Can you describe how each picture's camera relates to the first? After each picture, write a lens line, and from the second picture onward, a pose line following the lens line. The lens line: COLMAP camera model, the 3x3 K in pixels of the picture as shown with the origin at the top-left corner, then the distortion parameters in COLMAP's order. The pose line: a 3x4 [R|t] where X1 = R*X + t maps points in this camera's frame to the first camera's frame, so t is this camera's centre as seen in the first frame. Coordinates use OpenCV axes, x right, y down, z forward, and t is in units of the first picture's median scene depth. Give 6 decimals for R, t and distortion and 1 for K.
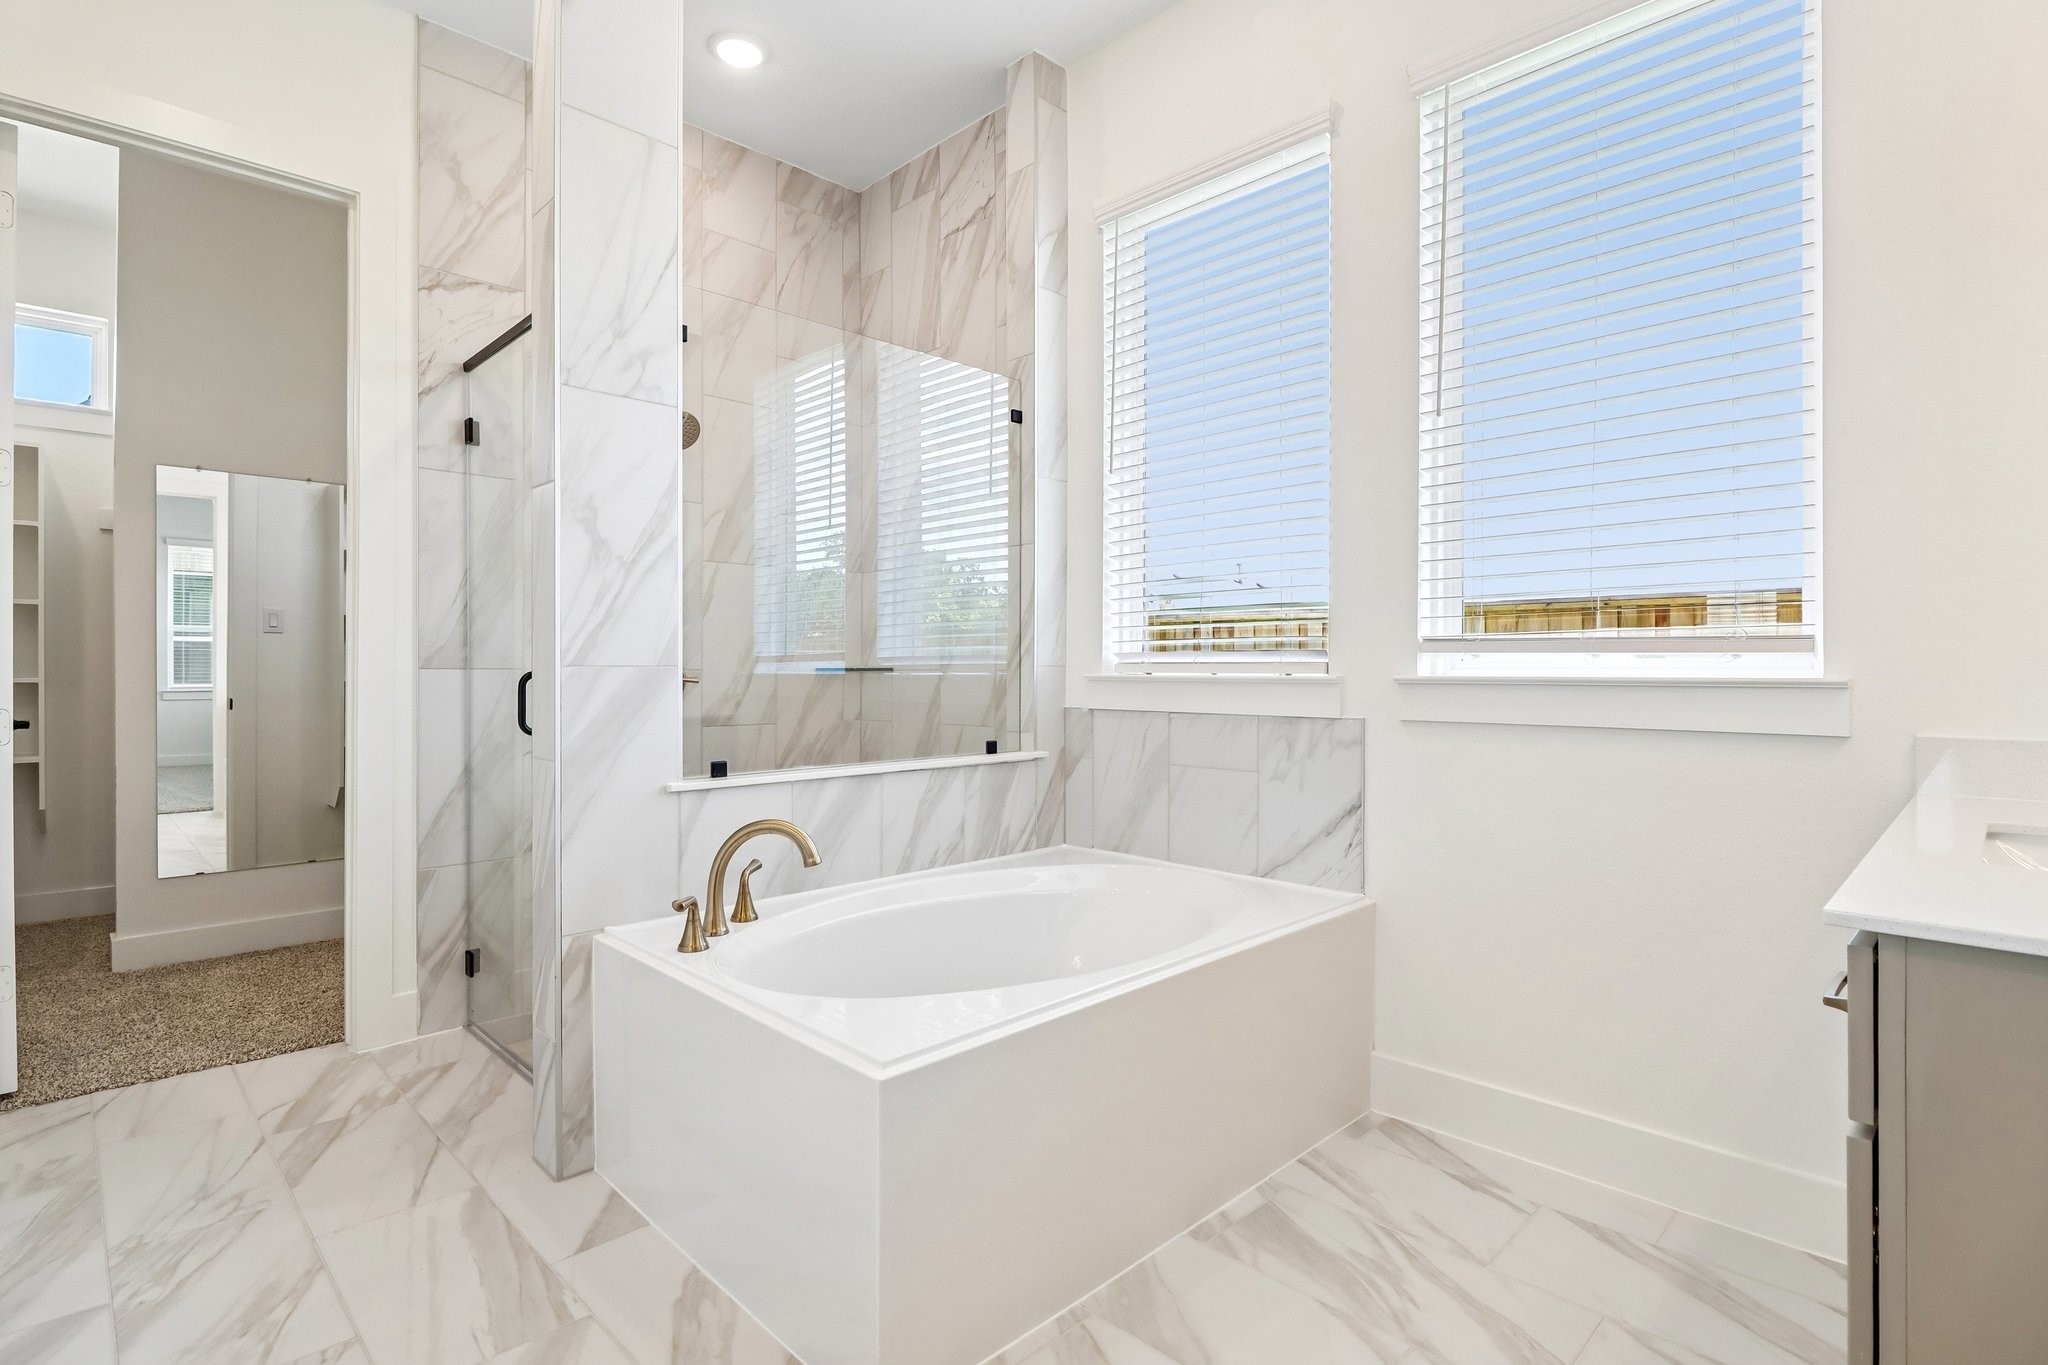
lens RADIAL K [[996.7, 0, 1029.0], [0, 996.7, 684.3], [0, 0, 1]] dist [0.012890, -0.015062]
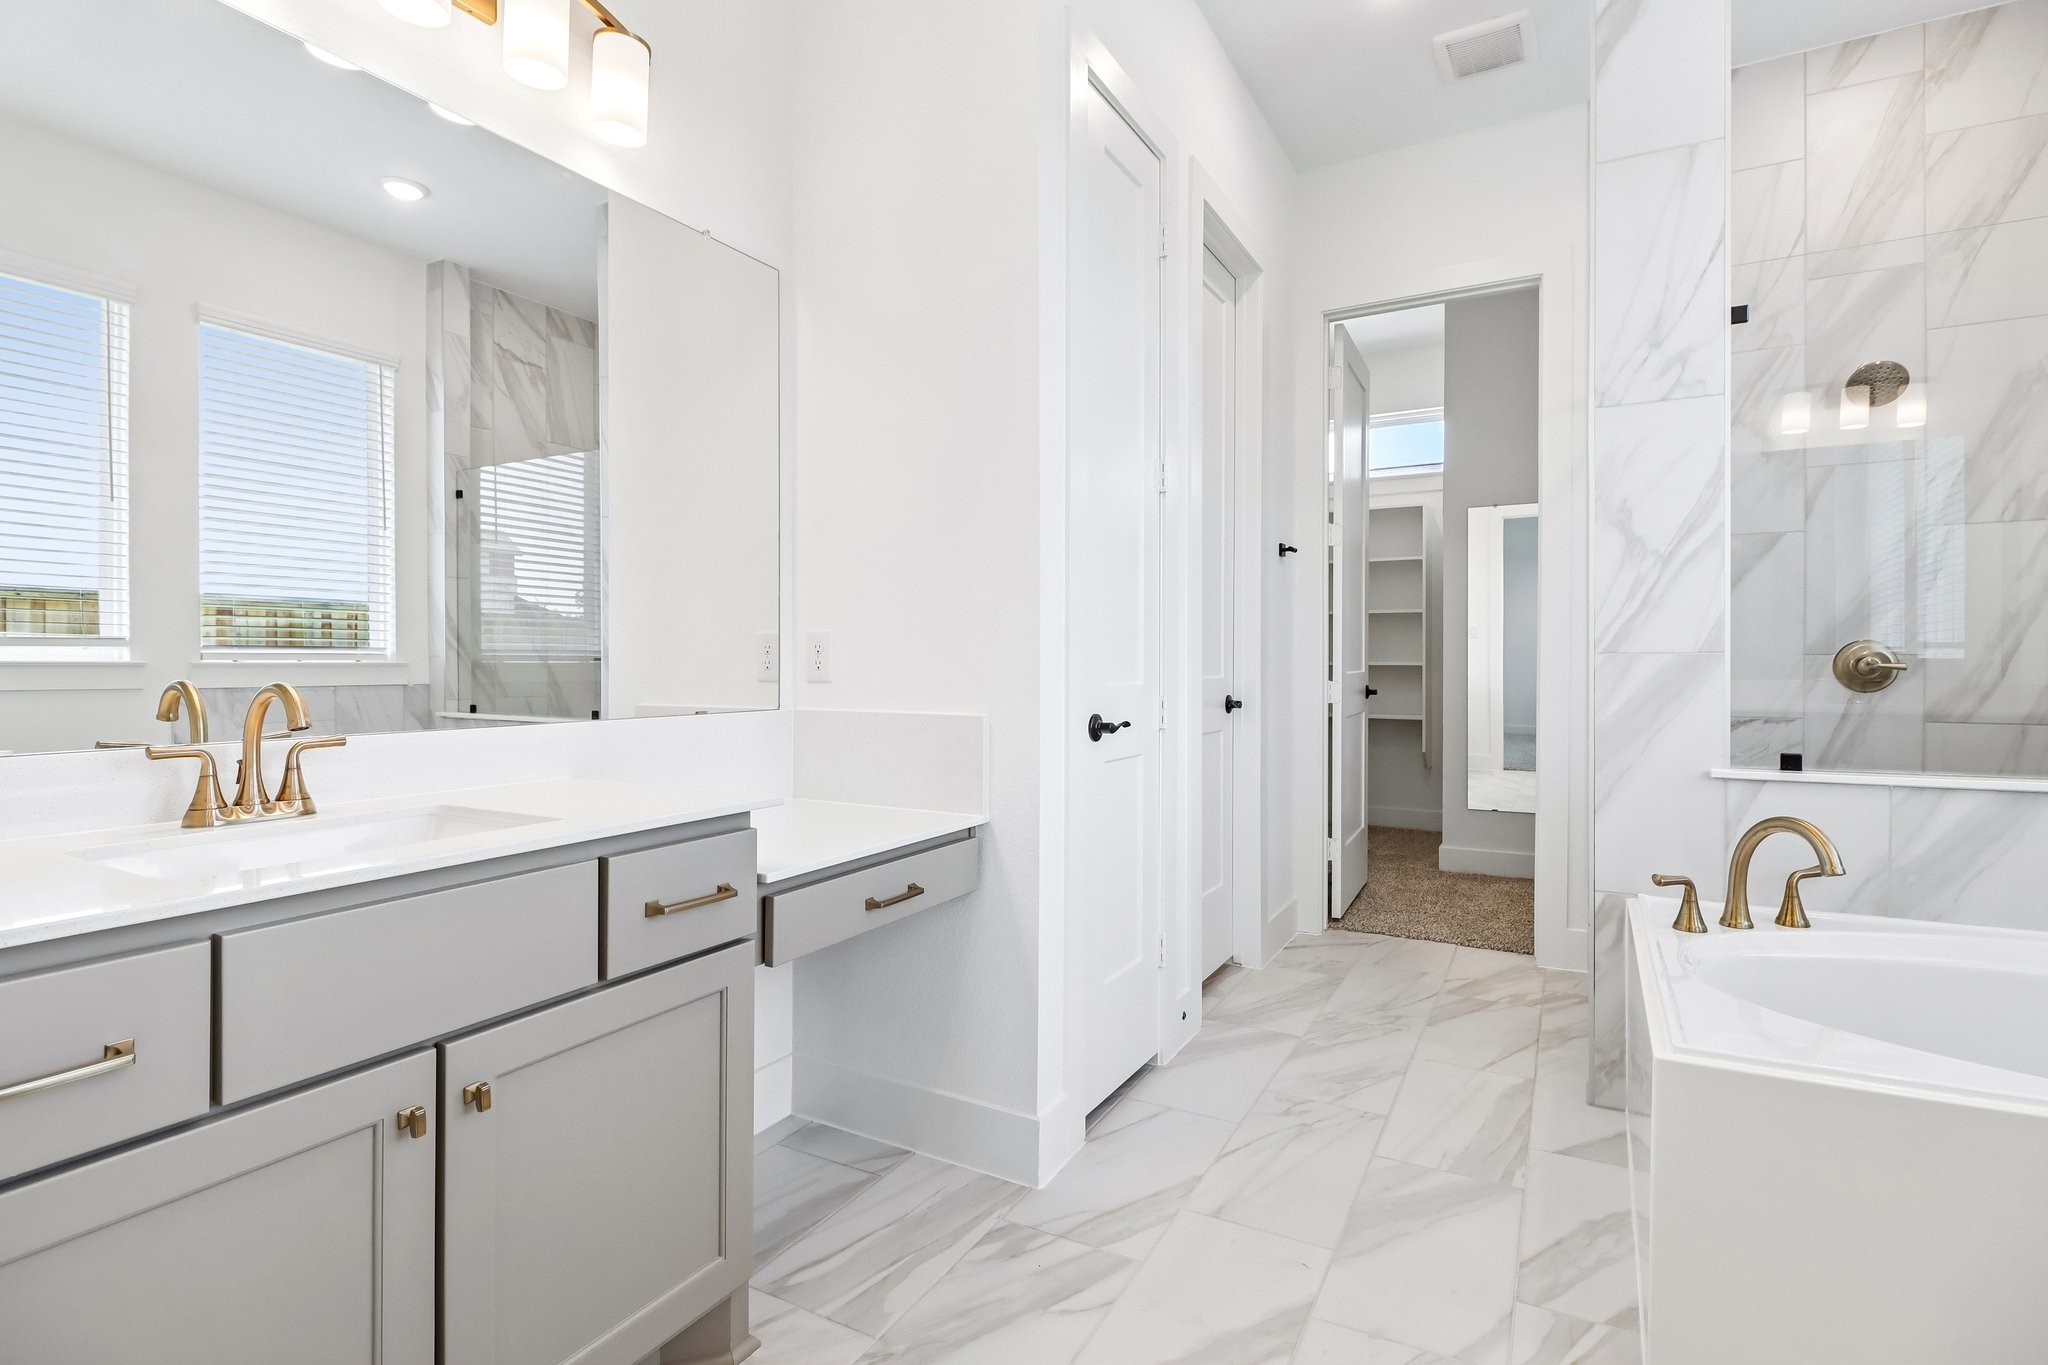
lens RADIAL K [[1005.2, 0, 1049.1], [0, 1005.2, 648.7], [0, 0, 1]] dist [0.000128, -0.000150]
pose [[0.292190, -0.011819, -0.956287, 0.419313], [-0.007409, 0.999866, -0.014622, -0.002260], [0.956331, 0.011357, 0.292064, 0.062981]]
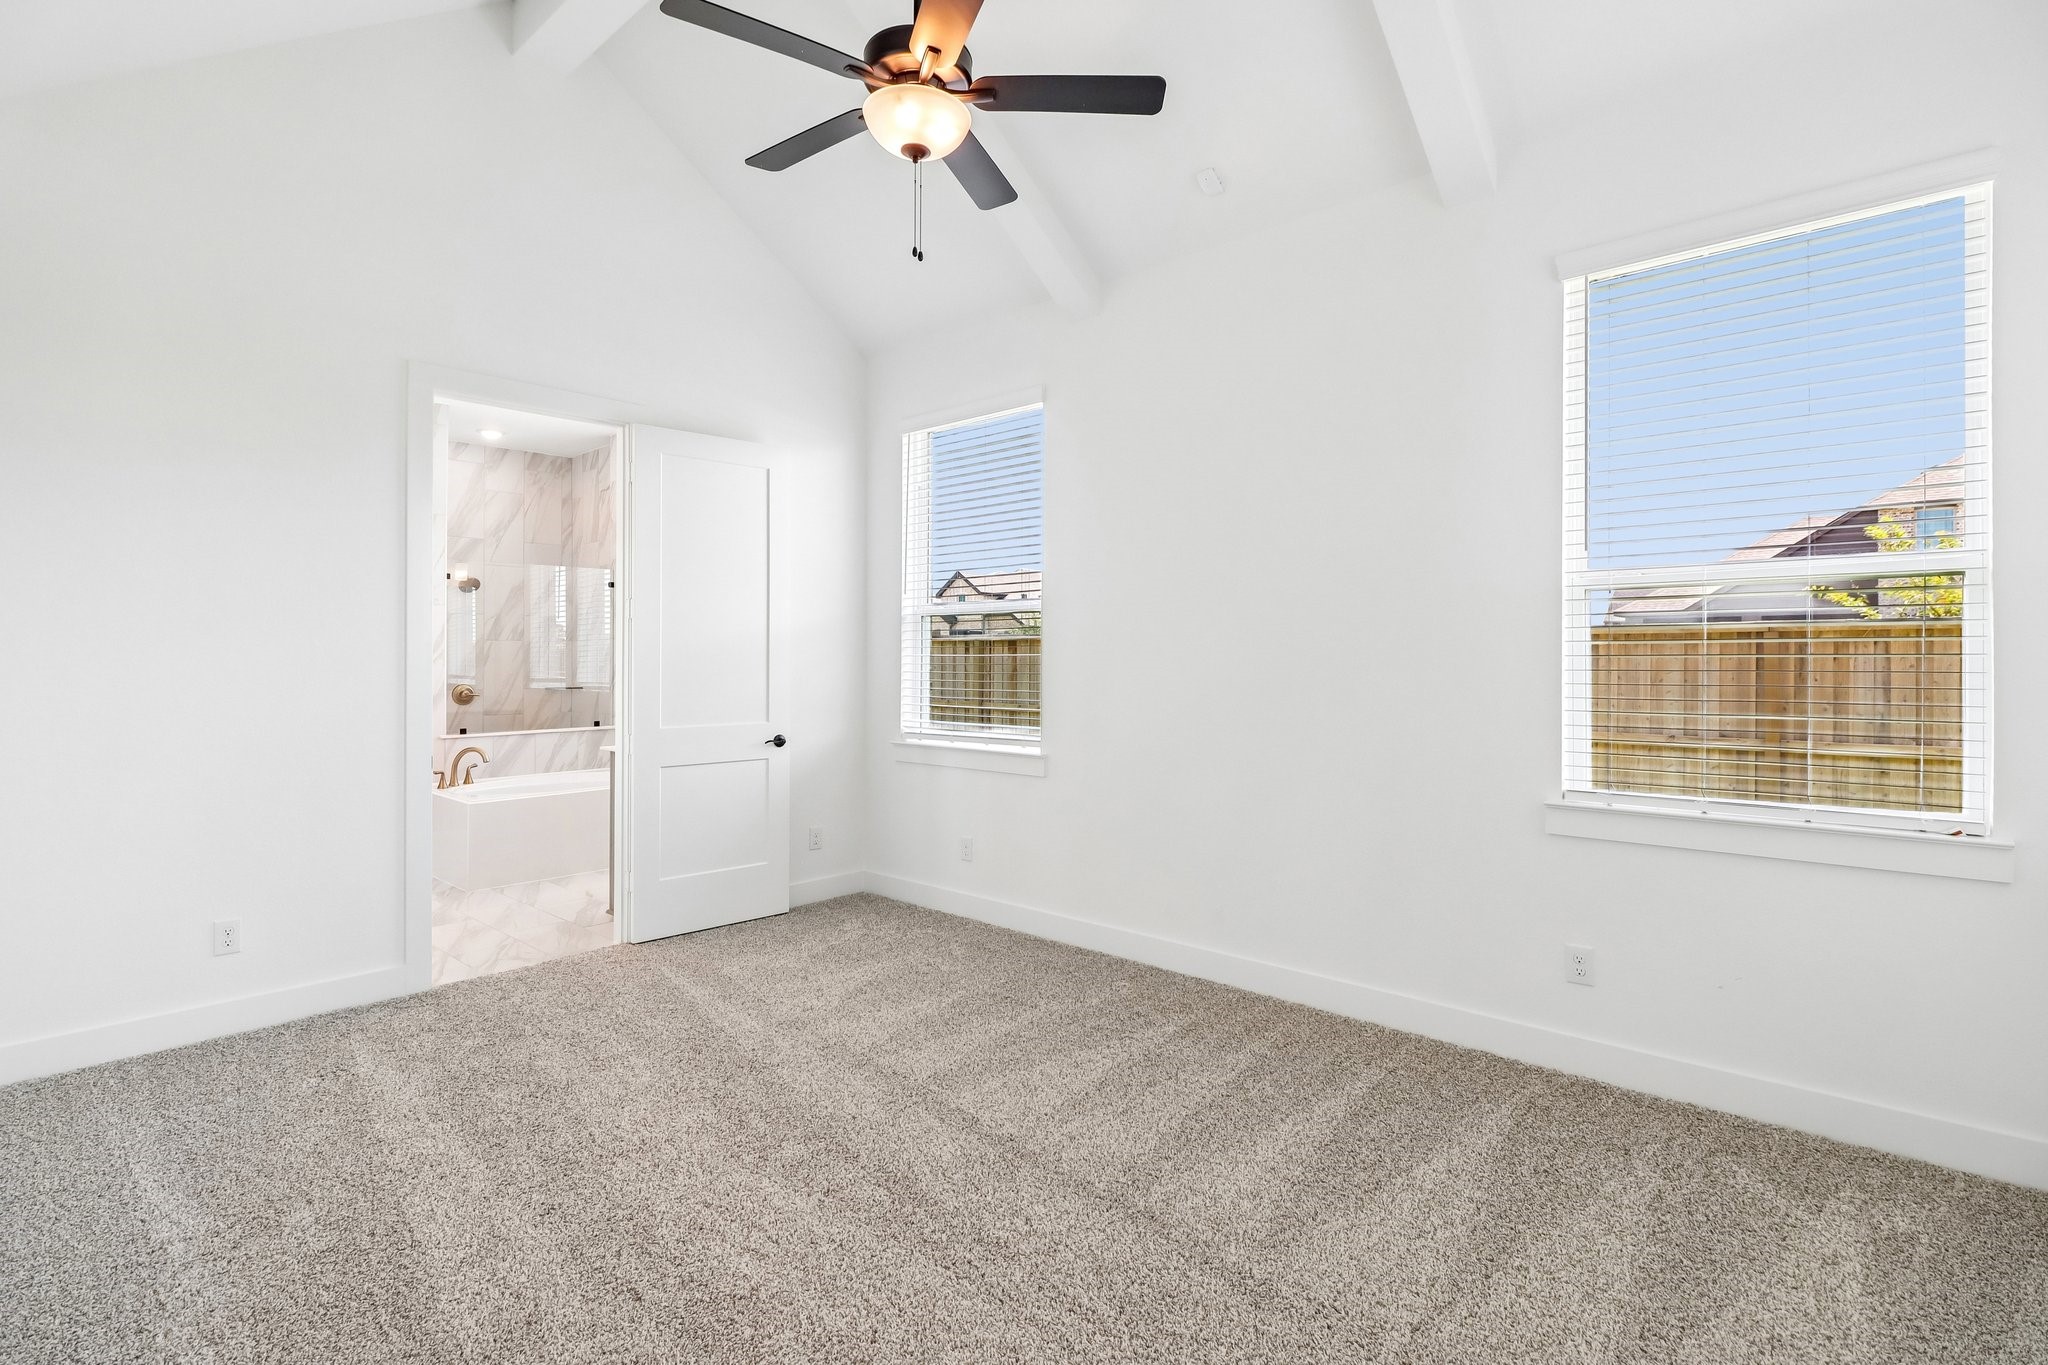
lens RADIAL K [[1001.8, 0, 1011.1], [0, 1001.8, 666.3], [0, 0, 1]] dist [0.004083, -0.000843]
pose [[0.999706, -0.000684, 0.024252, 1.229749], [0.000728, 0.999998, -0.001774, -0.095736], [-0.024251, 0.001791, 0.999704, -1.959309]]
